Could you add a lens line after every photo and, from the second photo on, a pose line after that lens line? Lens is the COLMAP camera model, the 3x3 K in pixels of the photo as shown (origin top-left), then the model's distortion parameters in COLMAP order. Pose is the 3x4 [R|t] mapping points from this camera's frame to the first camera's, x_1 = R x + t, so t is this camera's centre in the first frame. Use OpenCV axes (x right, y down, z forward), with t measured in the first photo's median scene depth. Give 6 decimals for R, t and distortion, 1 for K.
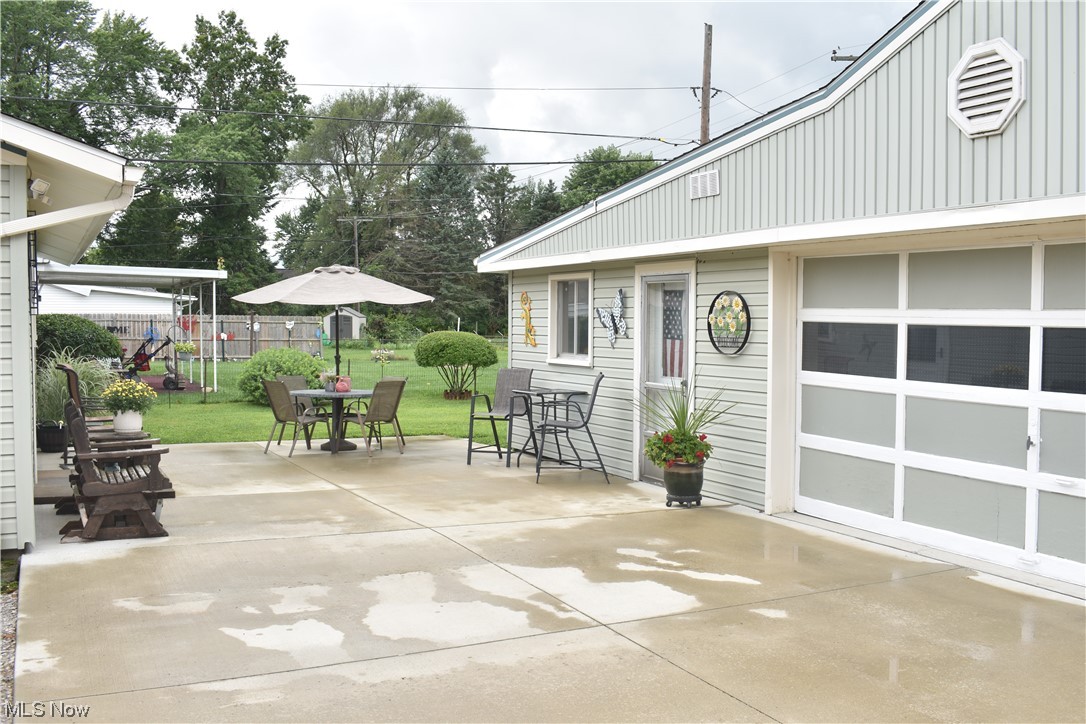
lens RADIAL K [[1022.2, 0, 546.9], [0, 1022.2, 366.8], [0, 0, 1]] dist [-0.076322, 0.000000]
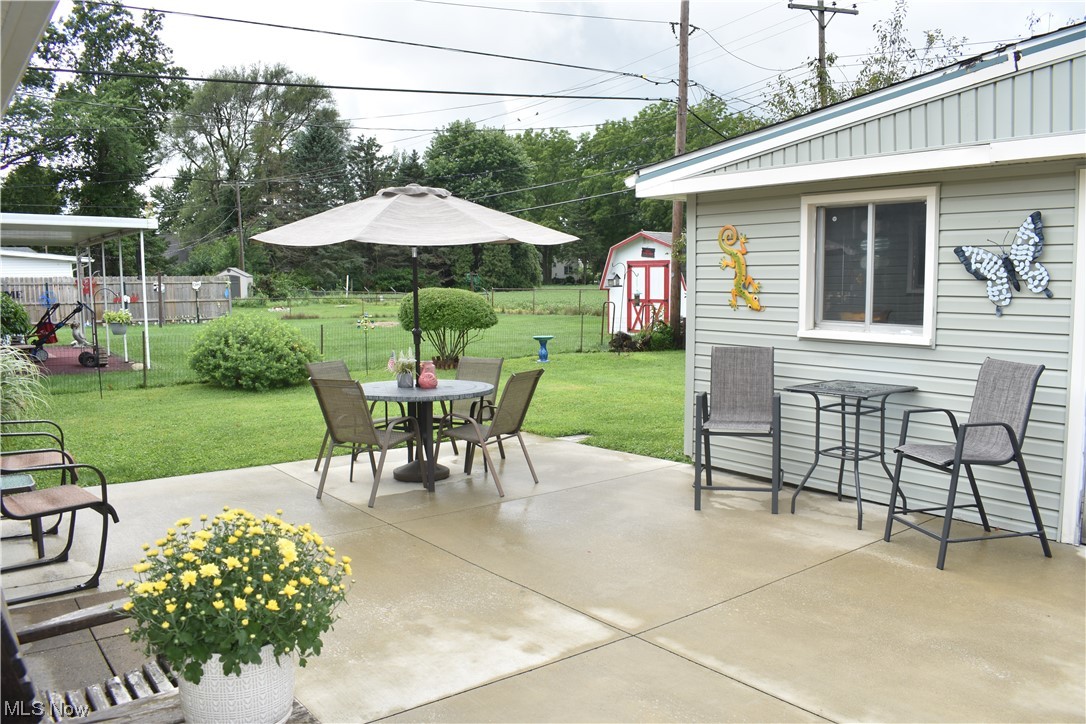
lens RADIAL K [[841.5, 0, 543.3], [0, 841.5, 362.2], [0, 0, 1]] dist [-0.095636, 0.017749]
pose [[0.982132, -0.033059, 0.185264, -0.254585], [0.022546, 0.998029, 0.058567, -0.022489], [-0.186835, -0.053343, 0.980942, 0.536673]]
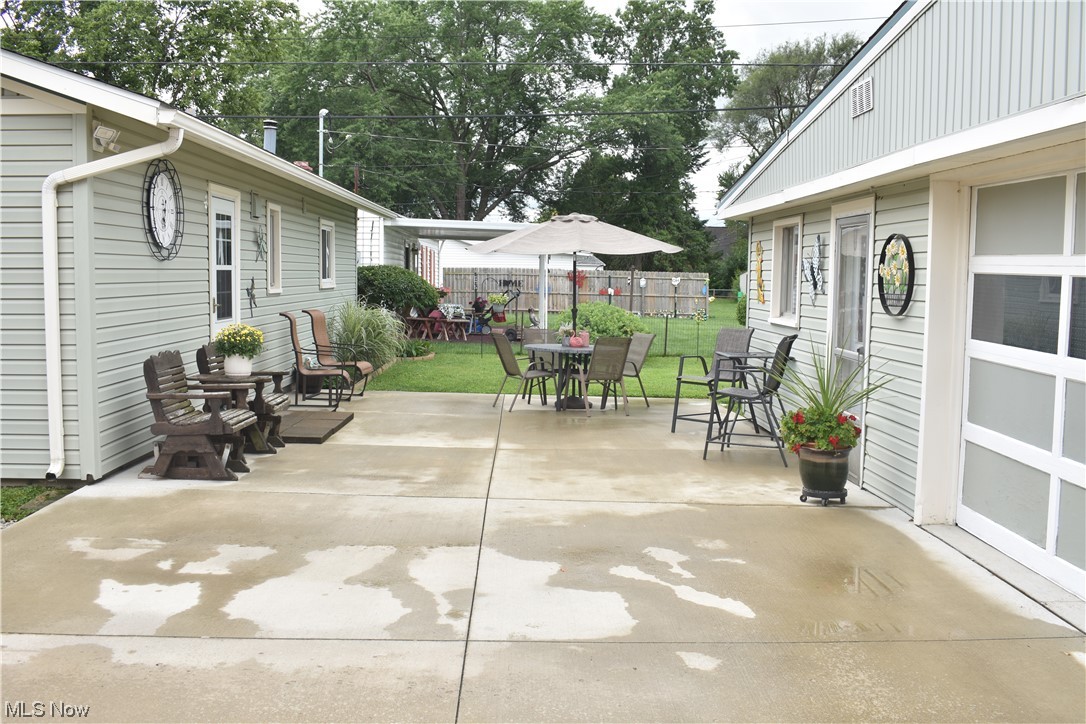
lens RADIAL K [[1022.2, 0, 553.0], [0, 1022.2, 363.9], [0, 0, 1]] dist [-0.076322, 0.000000]
pose [[0.906280, 0.045875, -0.420182, 0.203575], [-0.030351, 0.998590, 0.043561, -0.000749], [0.421588, -0.026726, 0.906394, 0.140143]]
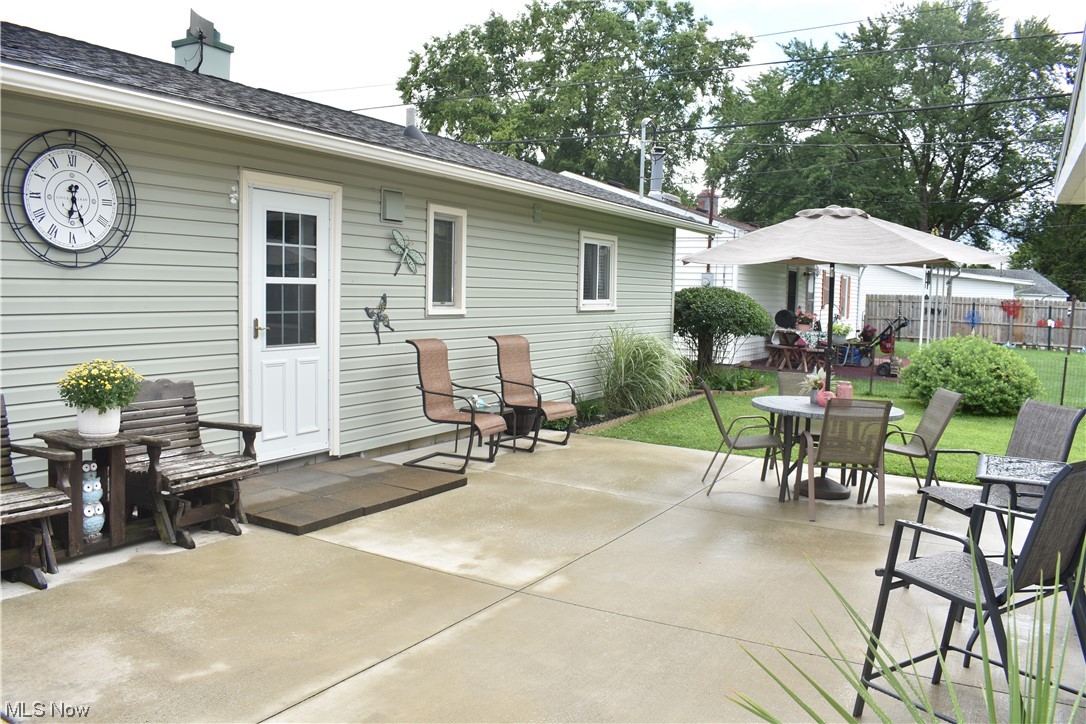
lens RADIAL K [[841.5, 0, 548.4], [0, 841.5, 359.9], [0, 0, 1]] dist [-0.095636, 0.017749]
pose [[0.557268, 0.077882, -0.826672, 0.144974], [-0.061225, 0.996735, 0.052631, -0.023581], [0.828073, 0.021283, 0.560217, 0.634538]]
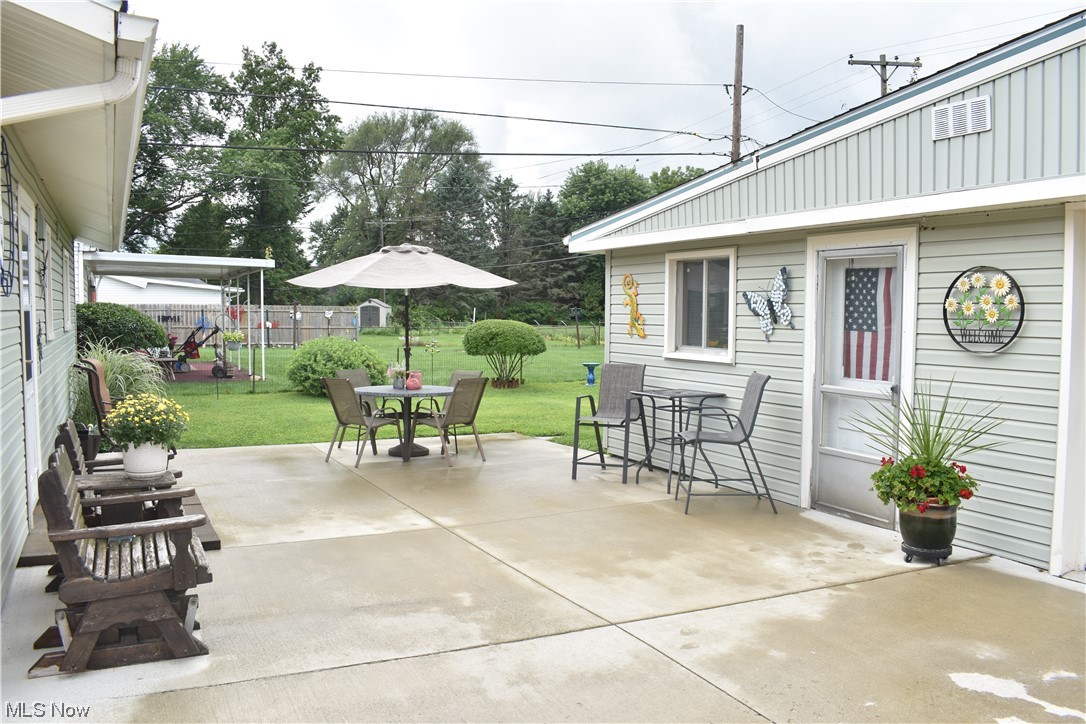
lens RADIAL K [[841.5, 0, 545.0], [0, 841.5, 364.3], [0, 0, 1]] dist [-0.095636, 0.017749]
pose [[0.999884, -0.000836, 0.015181, -0.110683], [0.000559, 0.999834, 0.018192, -0.011106], [-0.015194, -0.018182, 0.999719, 0.312461]]
